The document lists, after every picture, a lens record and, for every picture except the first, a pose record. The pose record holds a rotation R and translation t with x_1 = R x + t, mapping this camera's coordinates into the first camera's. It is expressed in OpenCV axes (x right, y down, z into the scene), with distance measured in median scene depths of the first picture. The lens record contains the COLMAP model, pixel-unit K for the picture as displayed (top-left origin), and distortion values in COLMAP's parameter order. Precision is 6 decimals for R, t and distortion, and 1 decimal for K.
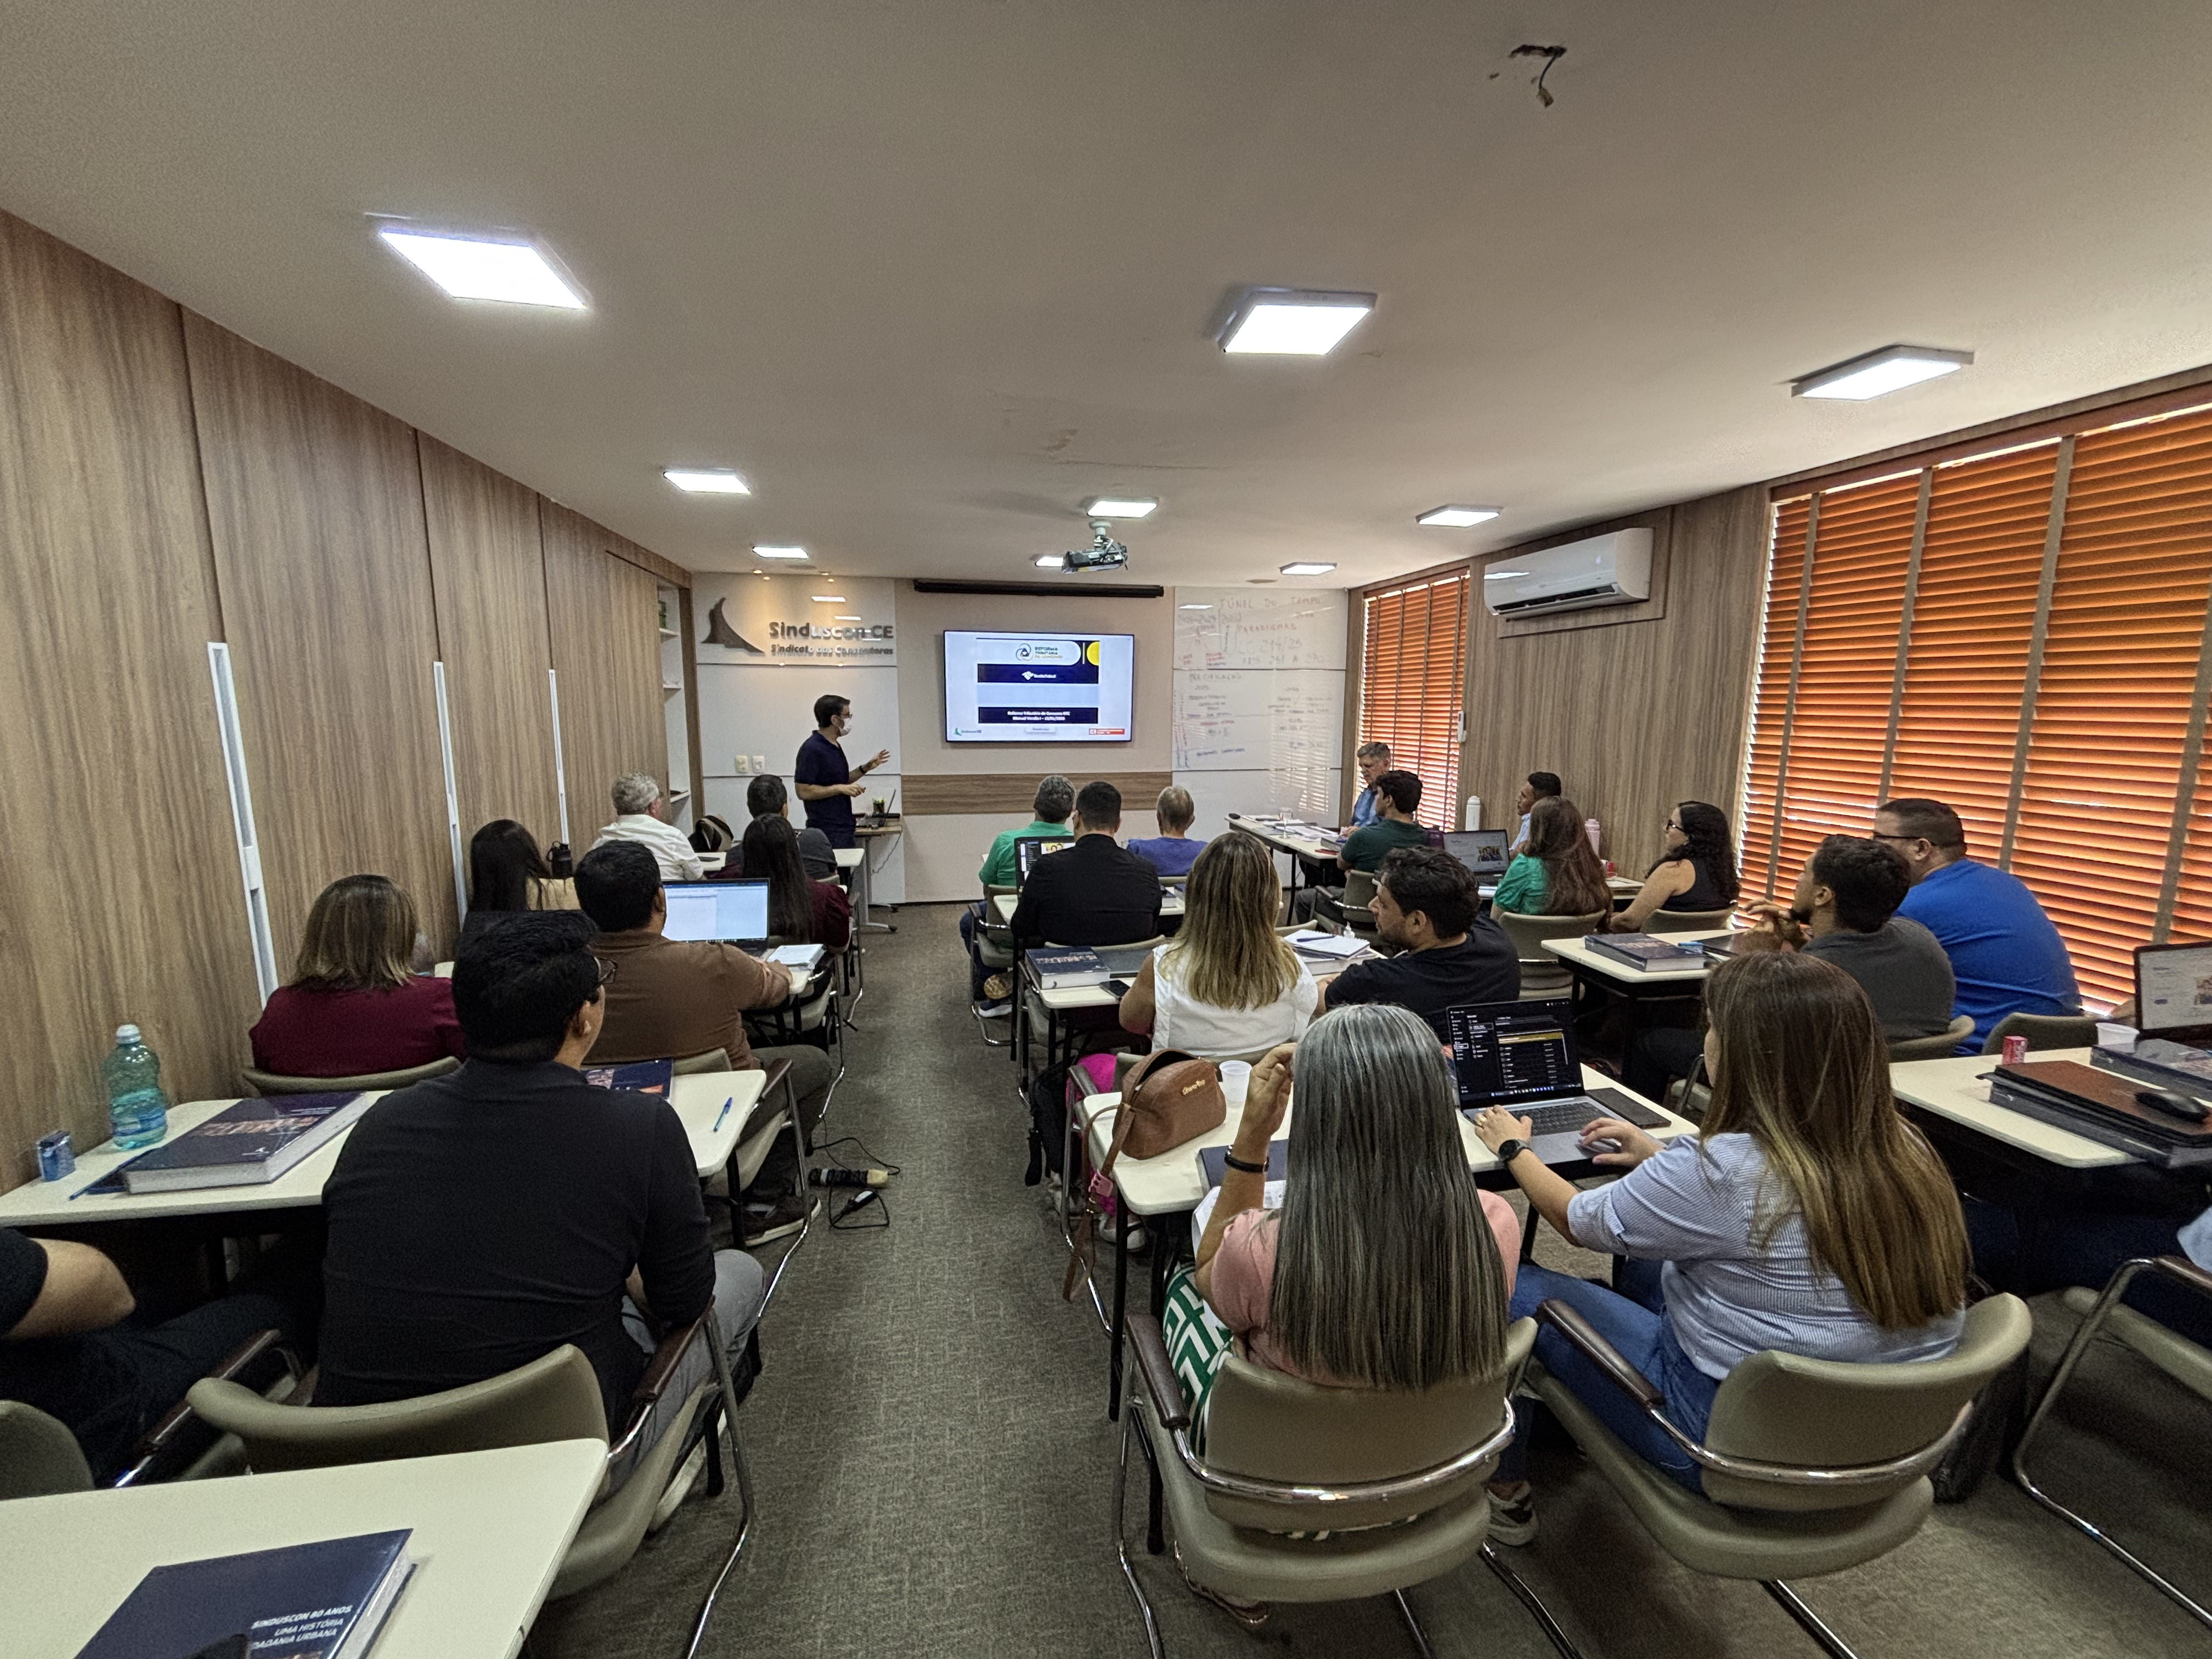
lens RADIAL K [[890.3, 0, 1103.9], [0, 890.3, 833.5], [0, 0, 1]] dist [0.008455, -0.000158]
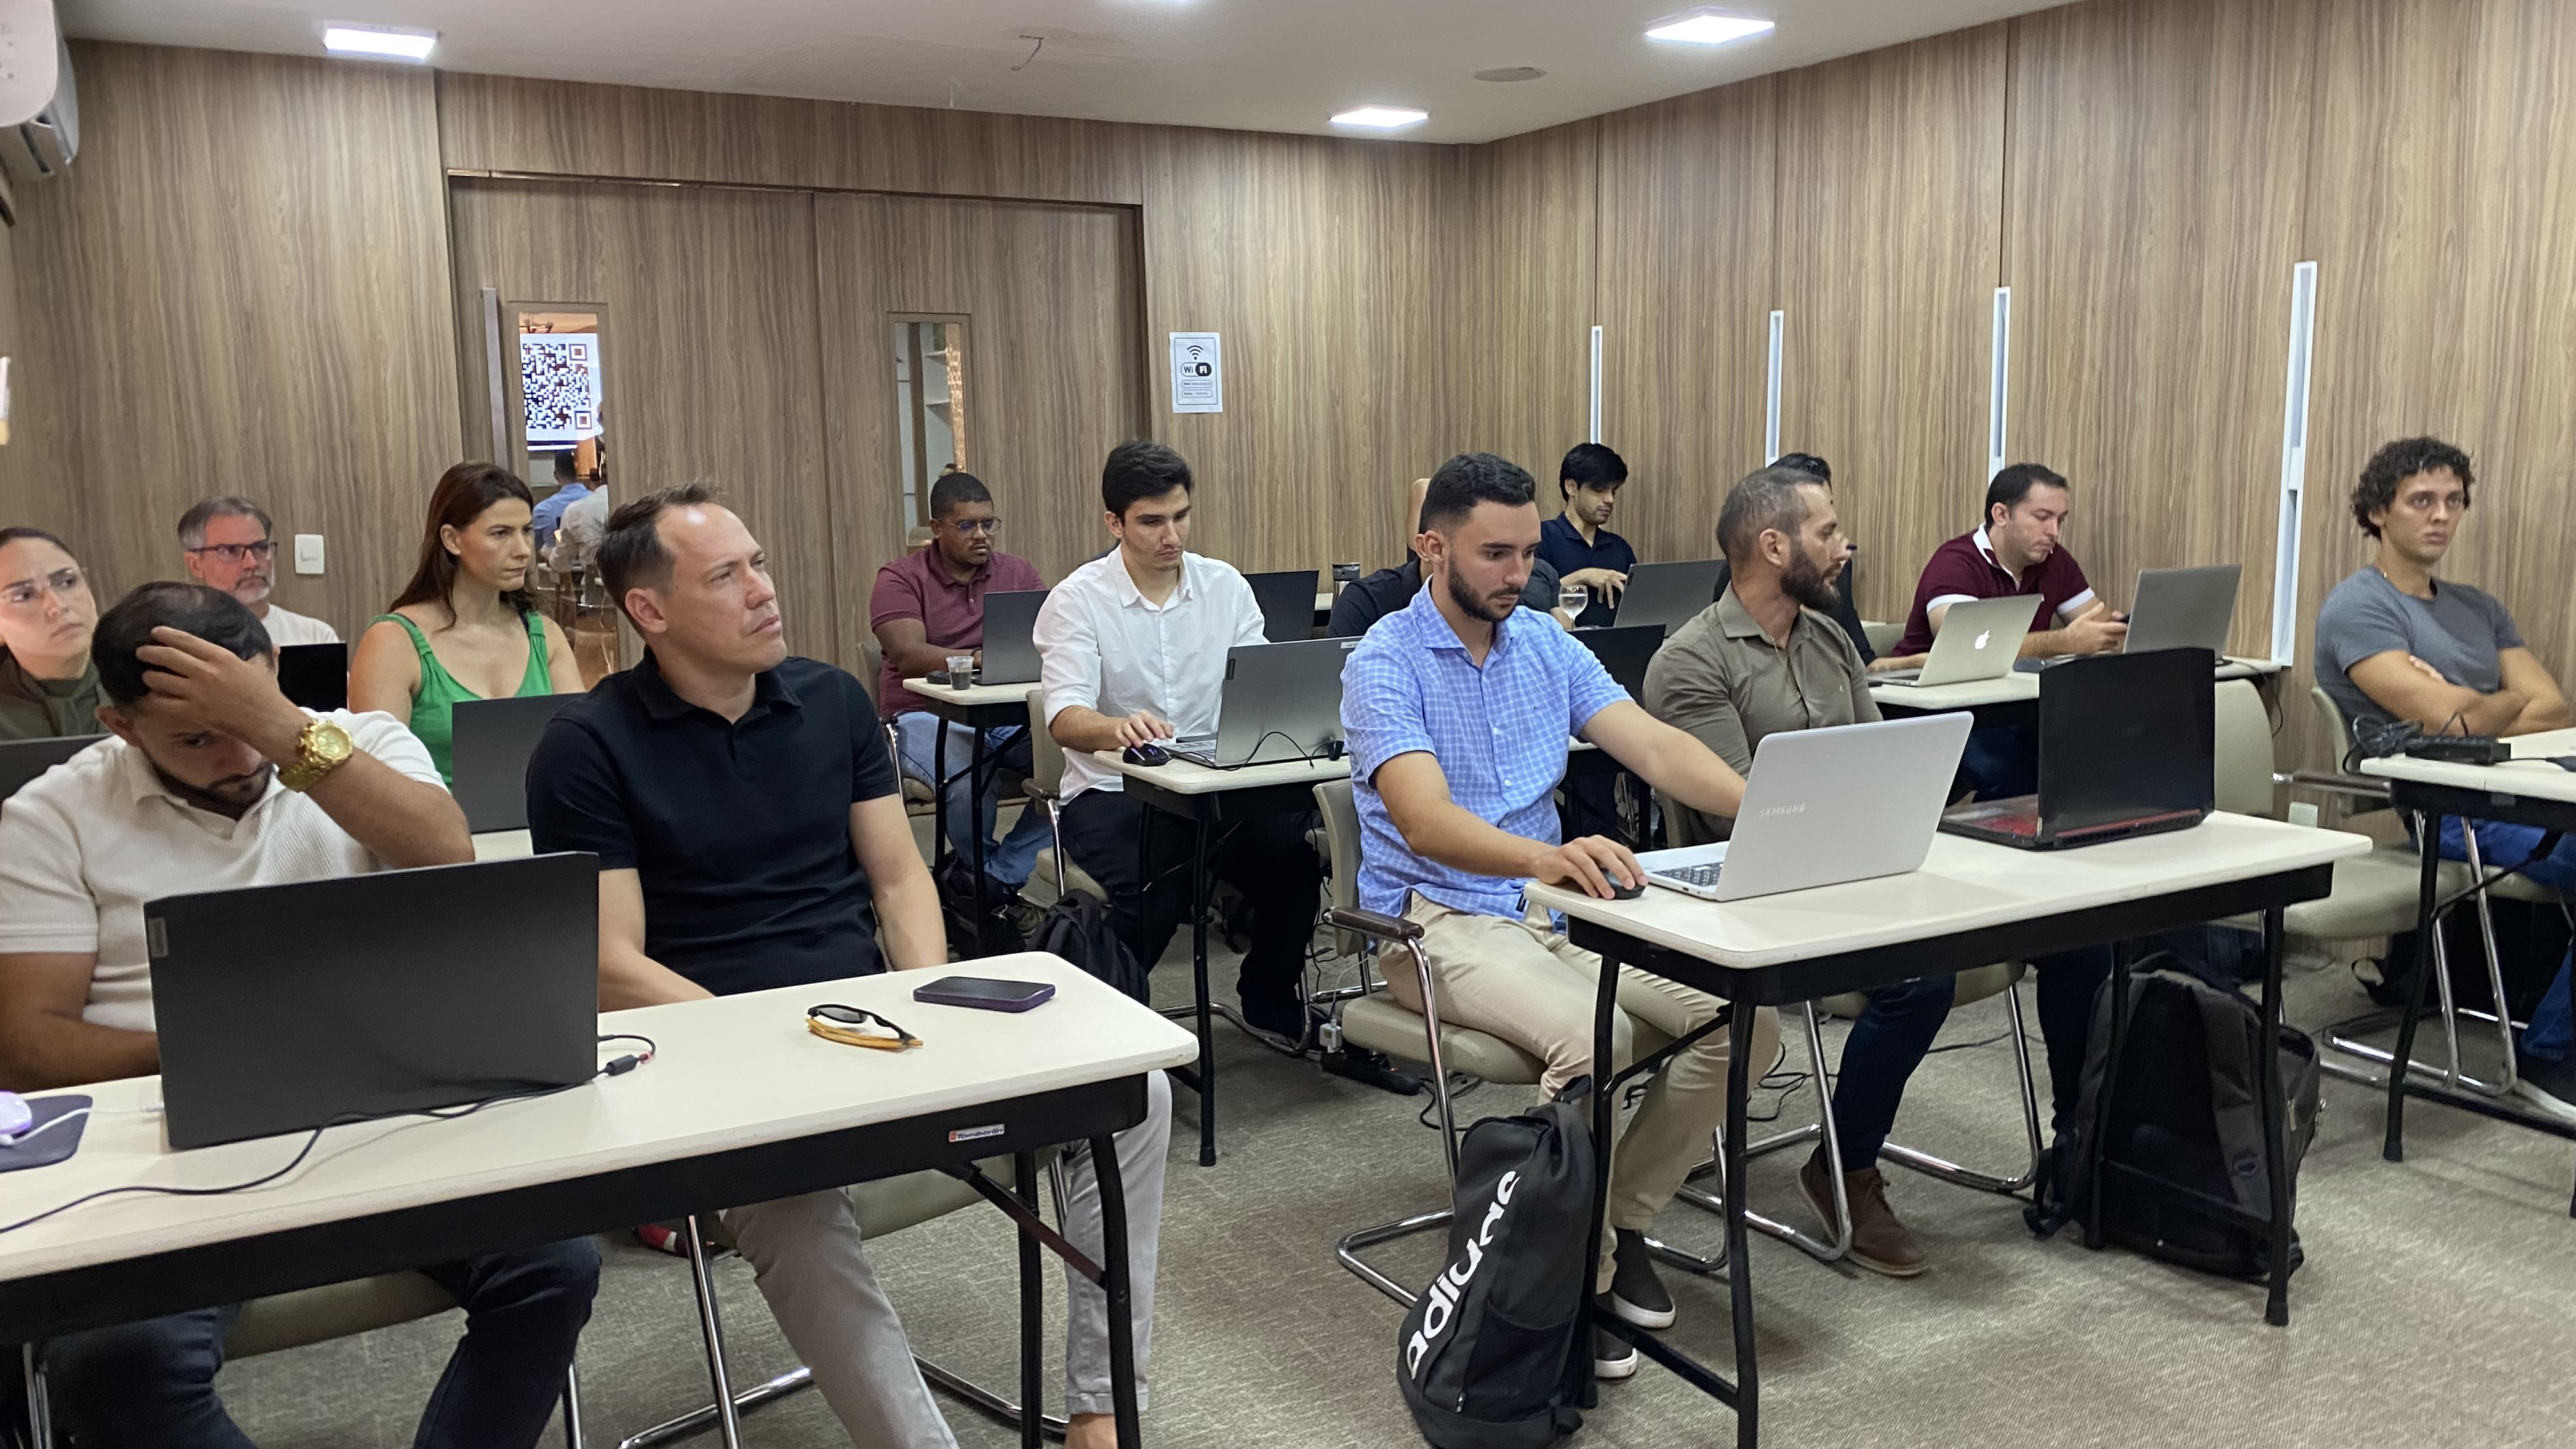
lens RADIAL K [[1972.4, 0, 1307.8], [0, 1972.4, 736.3], [0, 0, 1]] dist [0.035759, -0.032873]
pose [[-0.946677, 0.058308, -0.316864, 0.425609], [-0.037437, 0.956918, 0.287934, -0.194589], [0.320002, 0.284443, -0.903710, 1.745045]]
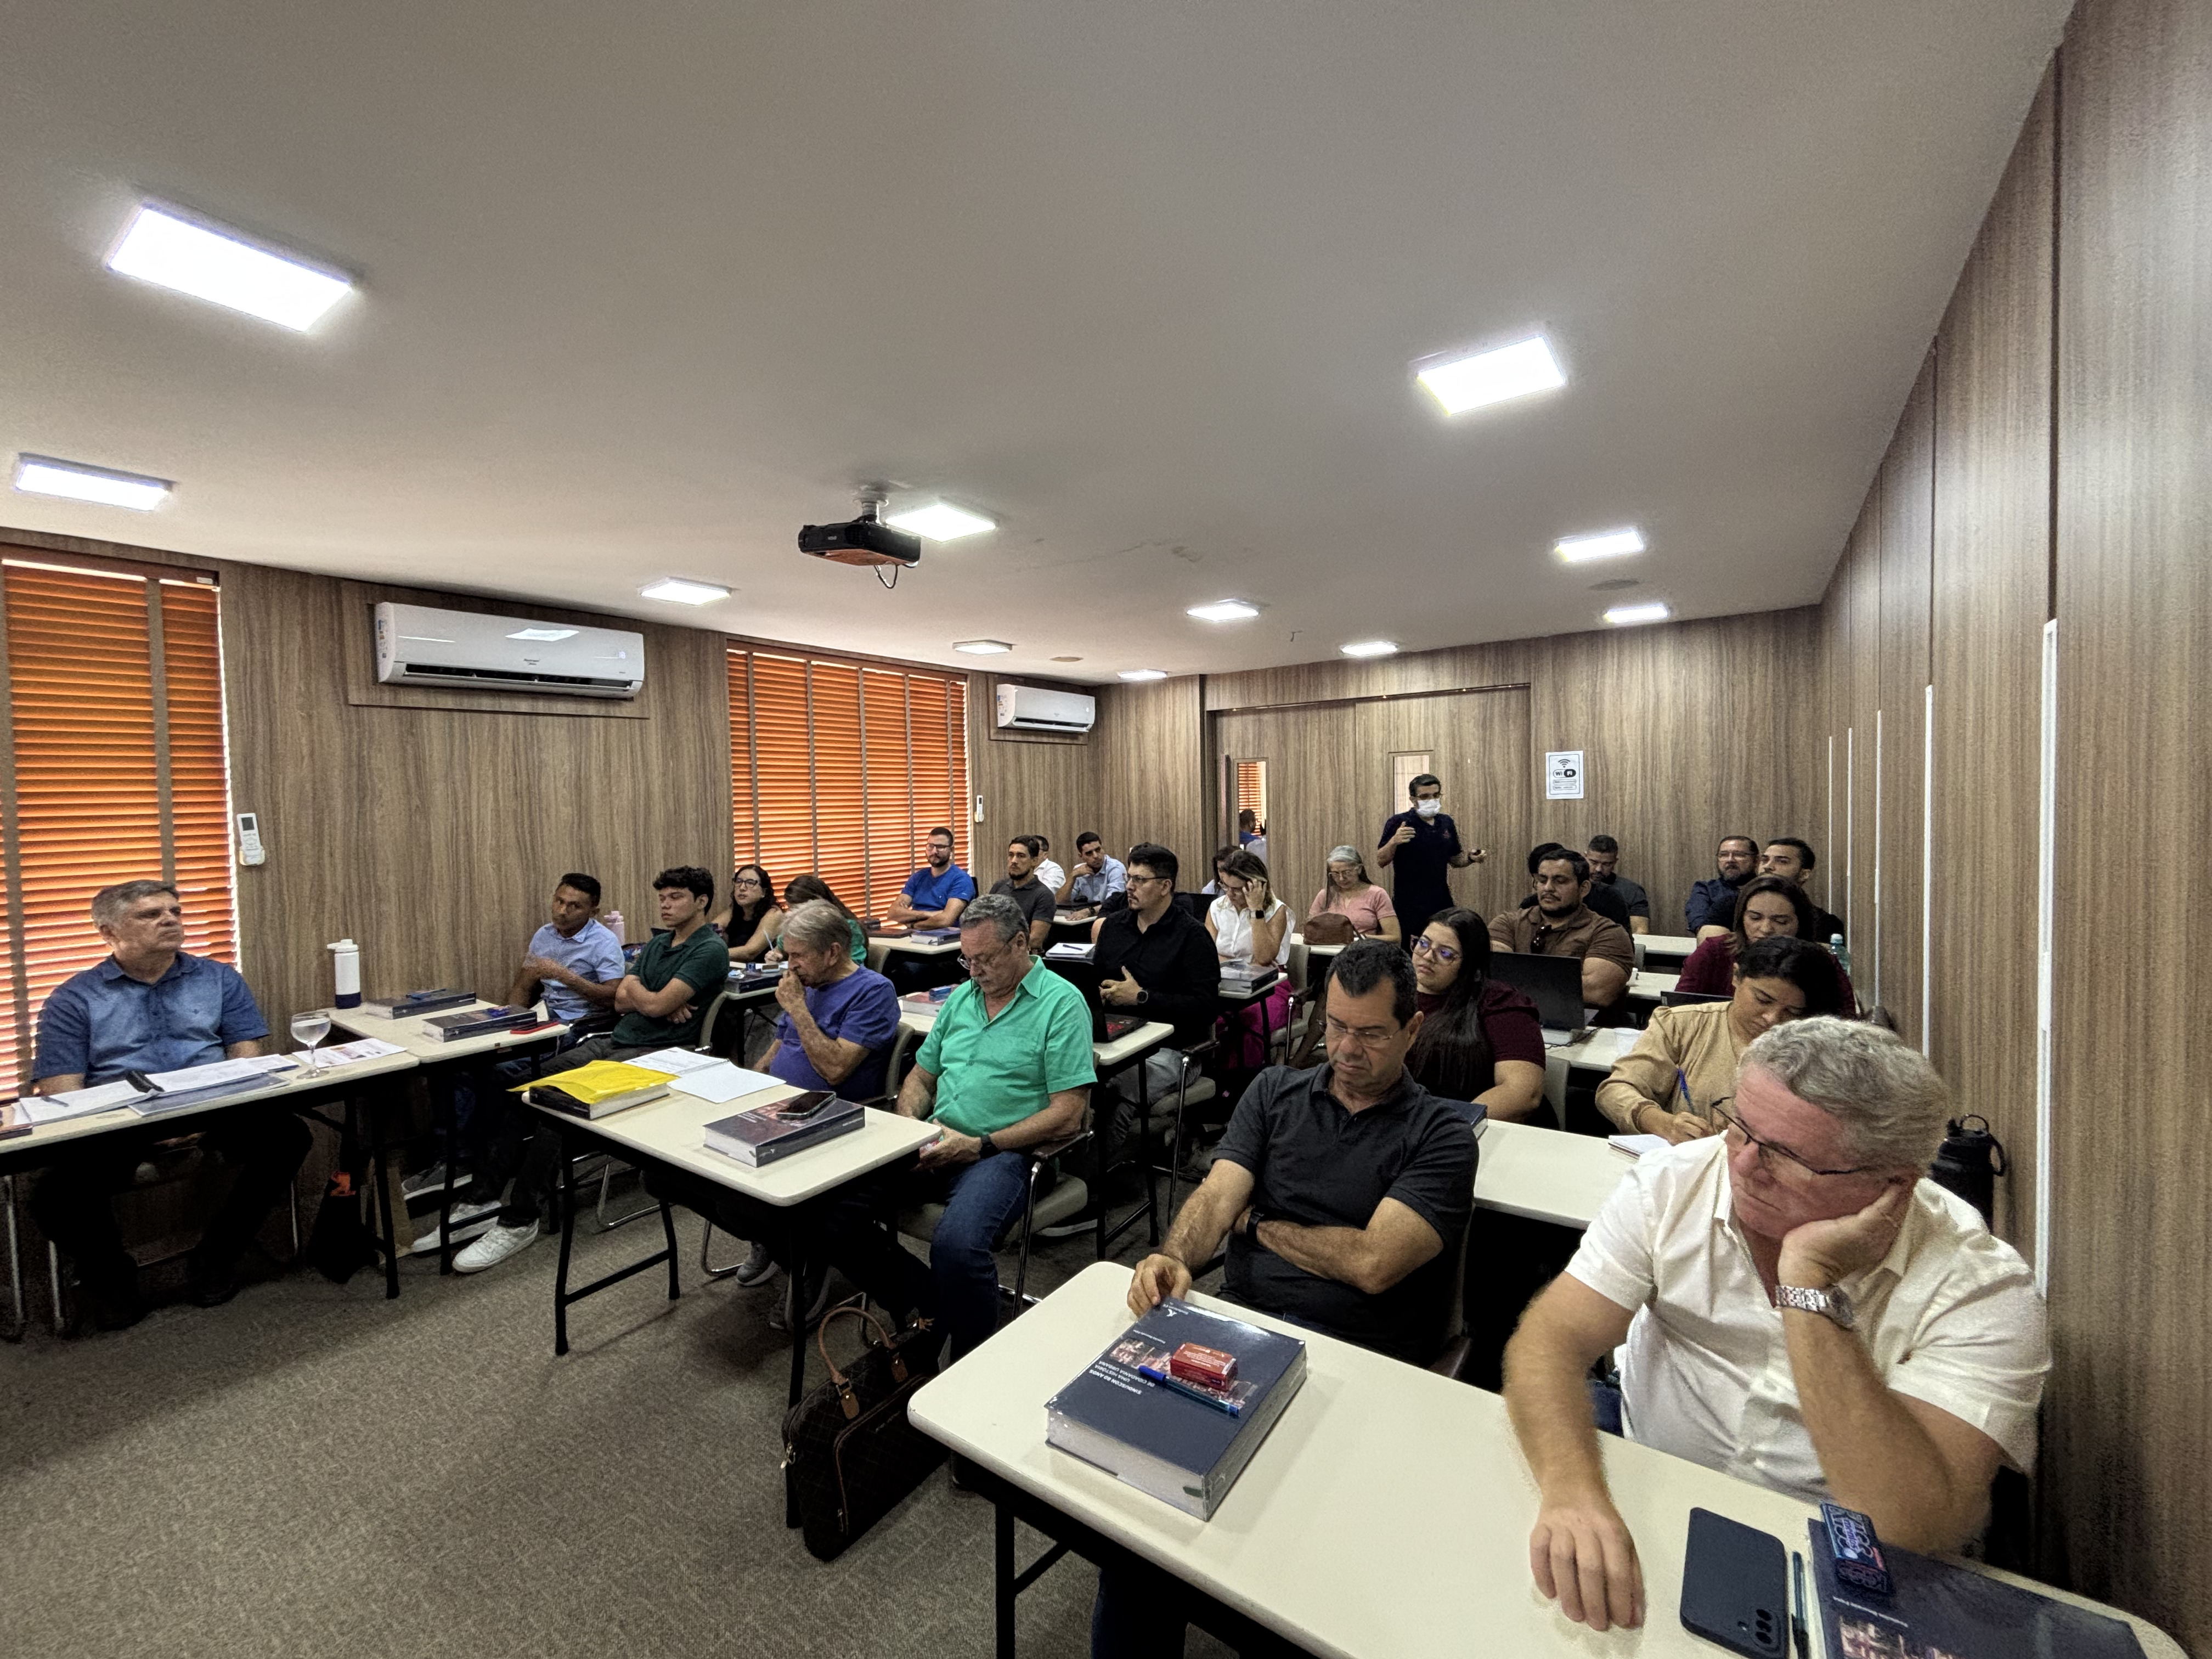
lens RADIAL K [[890.3, 0, 1115.1], [0, 890.3, 826.5], [0, 0, 1]] dist [0.008455, -0.000158]
pose [[-0.689734, -0.012327, 0.723958, -0.613600], [0.130444, 0.981380, 0.140987, -0.195050], [-0.712216, 0.191679, -0.675283, 1.409436]]
